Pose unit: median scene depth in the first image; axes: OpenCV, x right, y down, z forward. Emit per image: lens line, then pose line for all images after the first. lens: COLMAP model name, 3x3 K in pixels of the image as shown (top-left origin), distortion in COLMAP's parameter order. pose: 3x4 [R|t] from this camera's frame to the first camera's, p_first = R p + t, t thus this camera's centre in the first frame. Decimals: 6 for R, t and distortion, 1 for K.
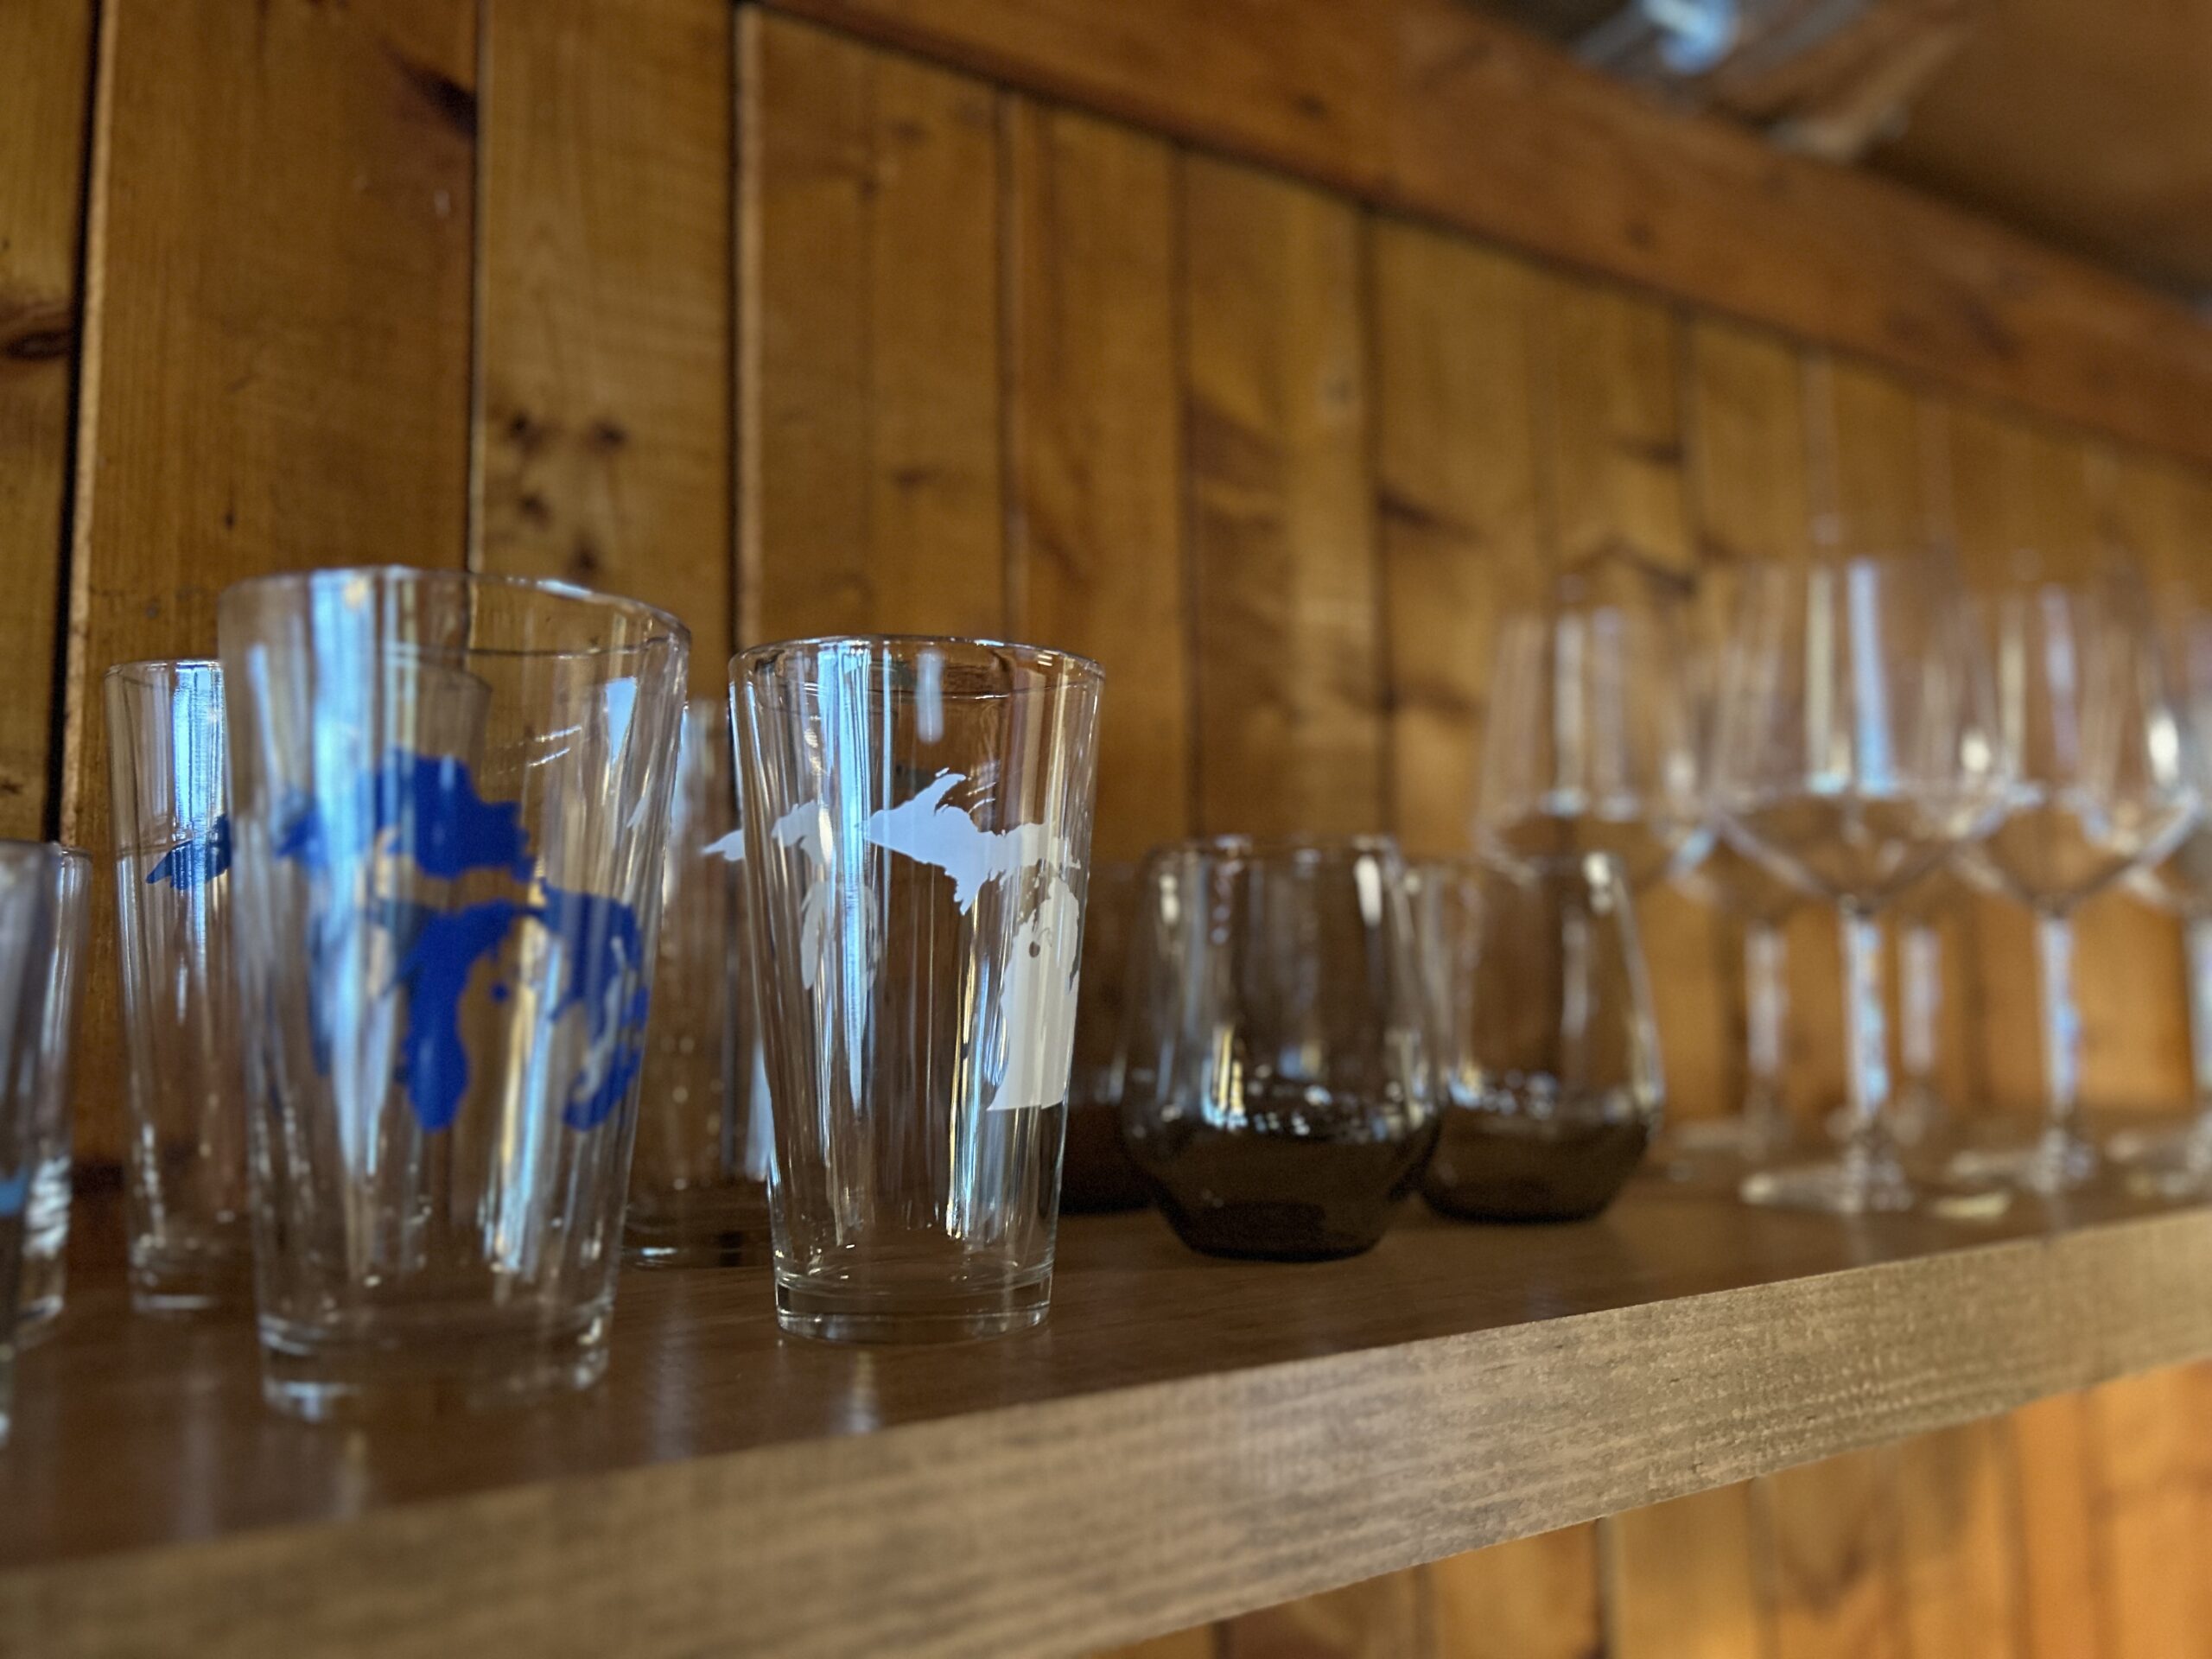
lens RADIAL K [[1641.6, 0, 1106.0], [0, 1641.6, 829.5], [0, 0, 1]] dist [0.098548, 0.000524]
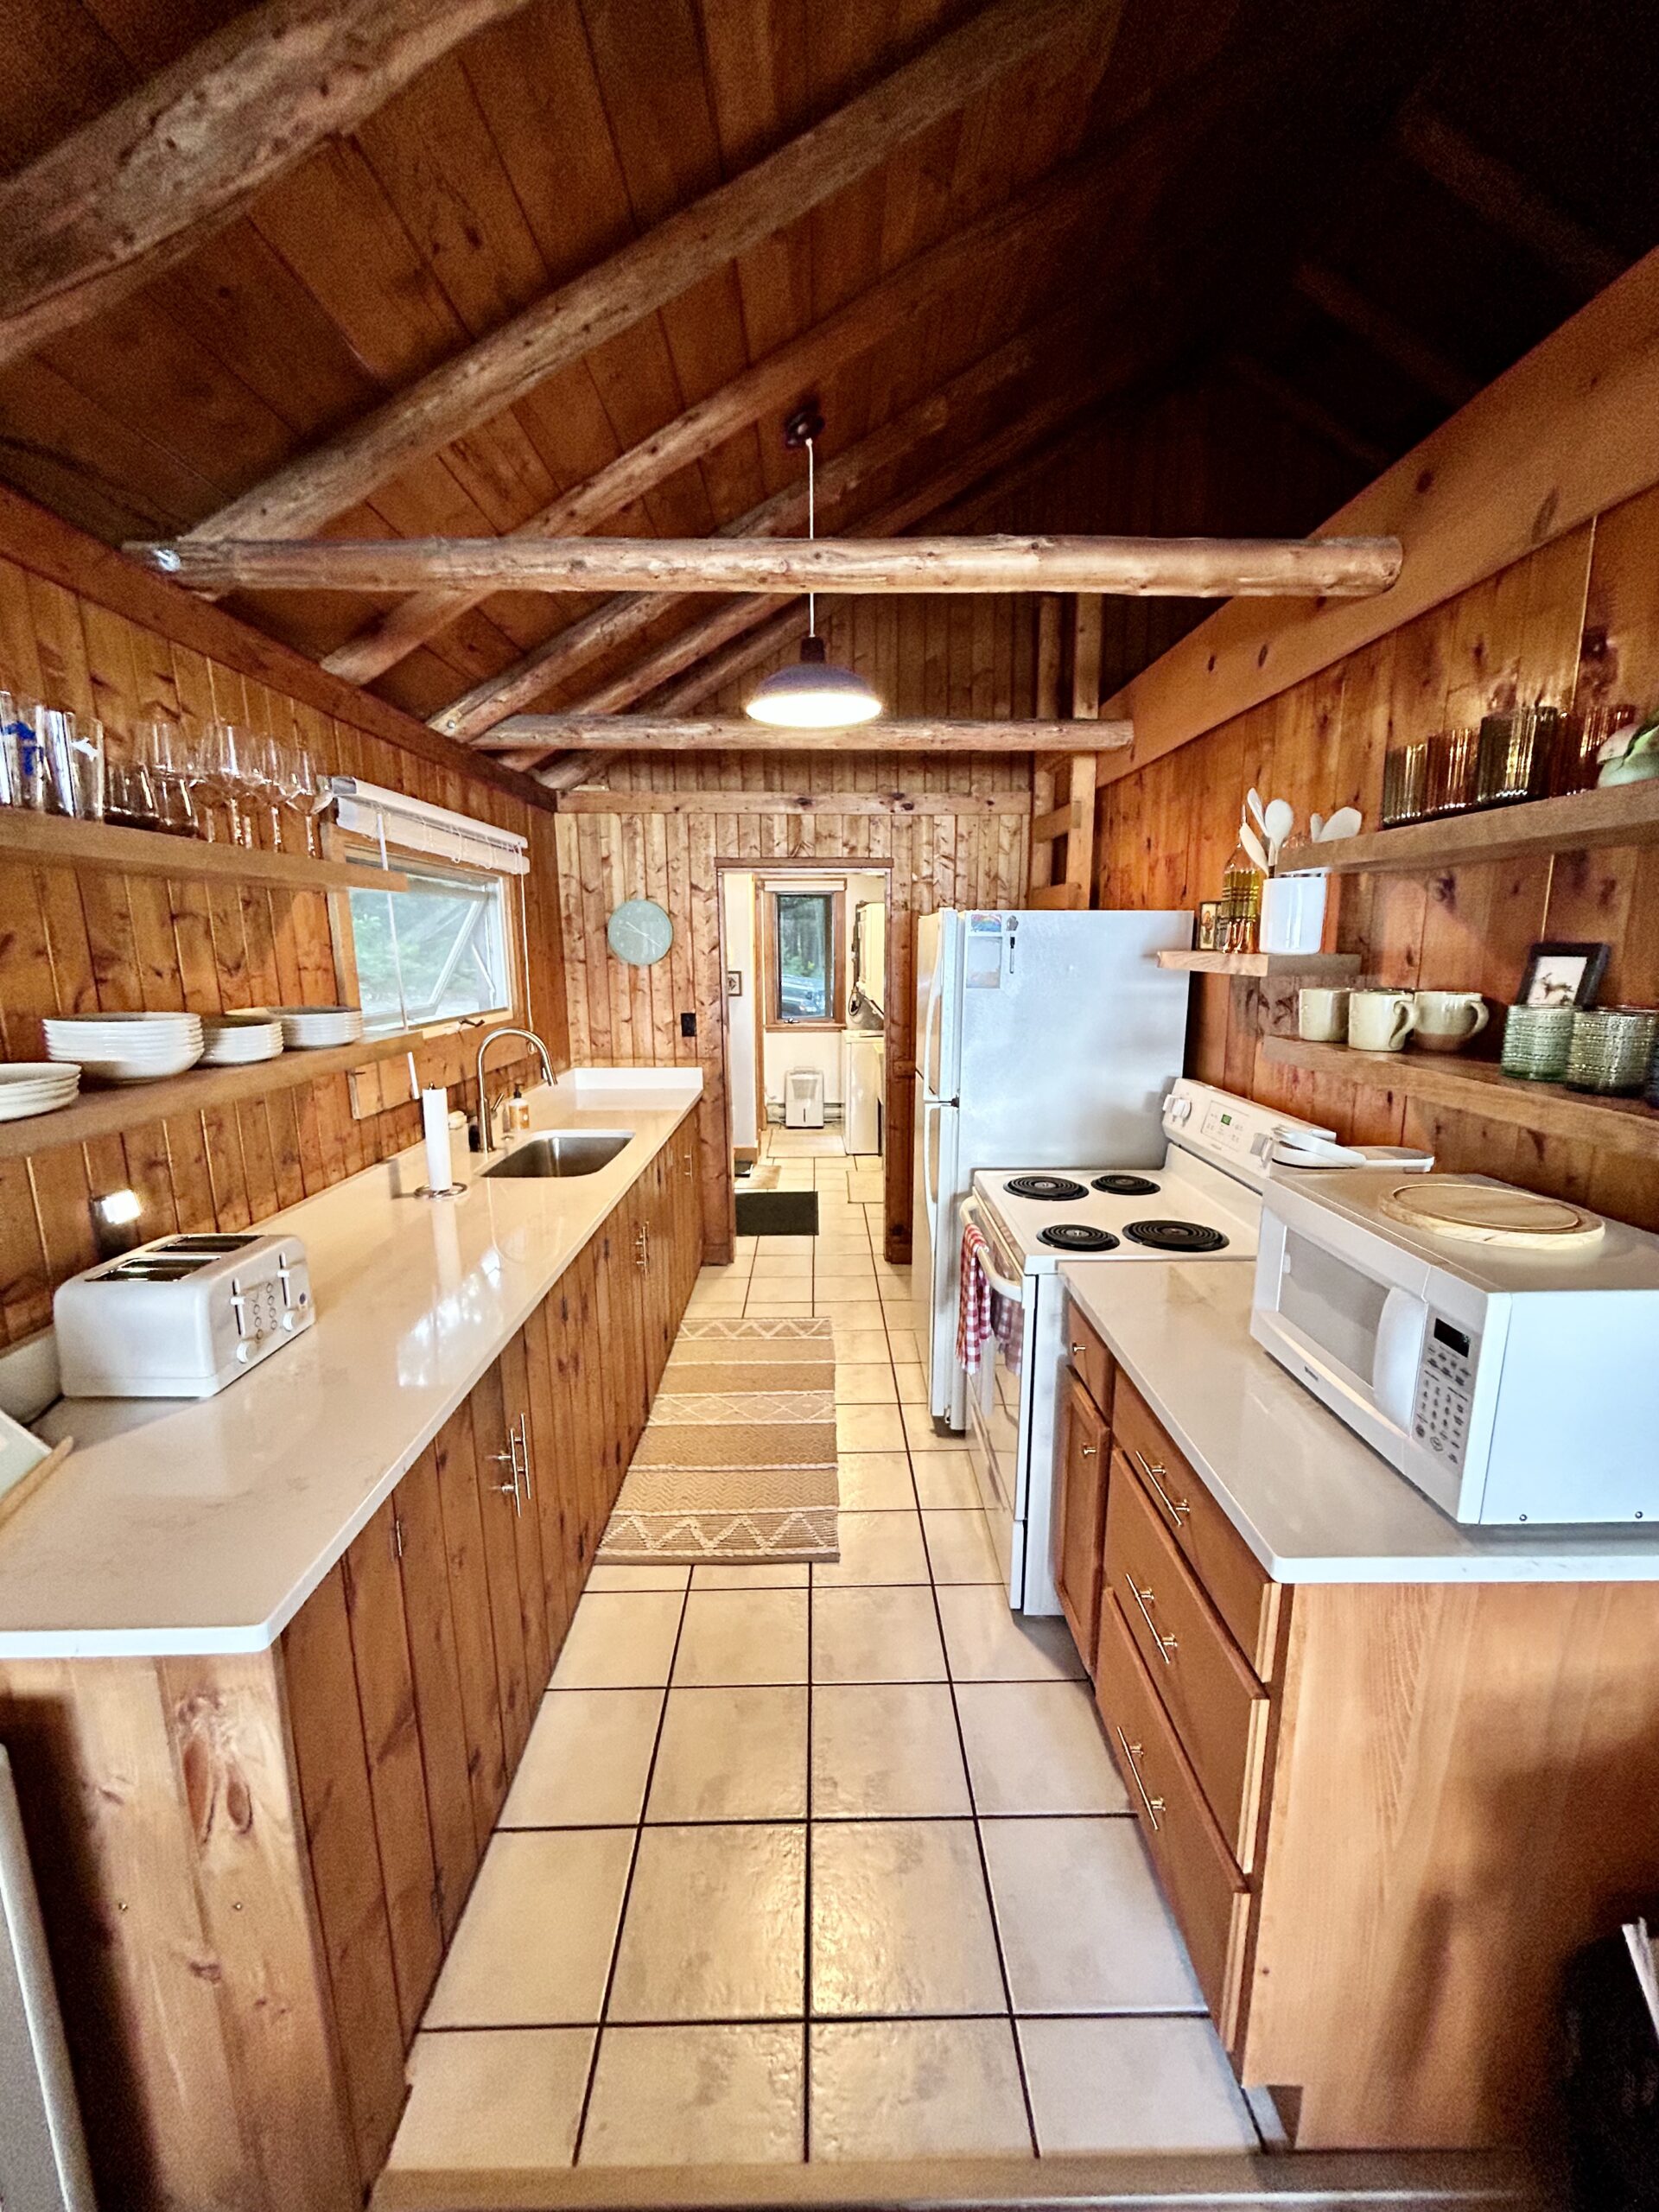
lens RADIAL K [[883.0, 0, 829.5], [0, 883.0, 1106.0], [0, 0, 1]] dist [0.000778, 0.000045]
pose [[0.530980, -0.136603, 0.836301, -0.710918], [-0.075171, 0.975437, 0.207057, 0.197318], [-0.844044, -0.172809, 0.507668, -1.519628]]
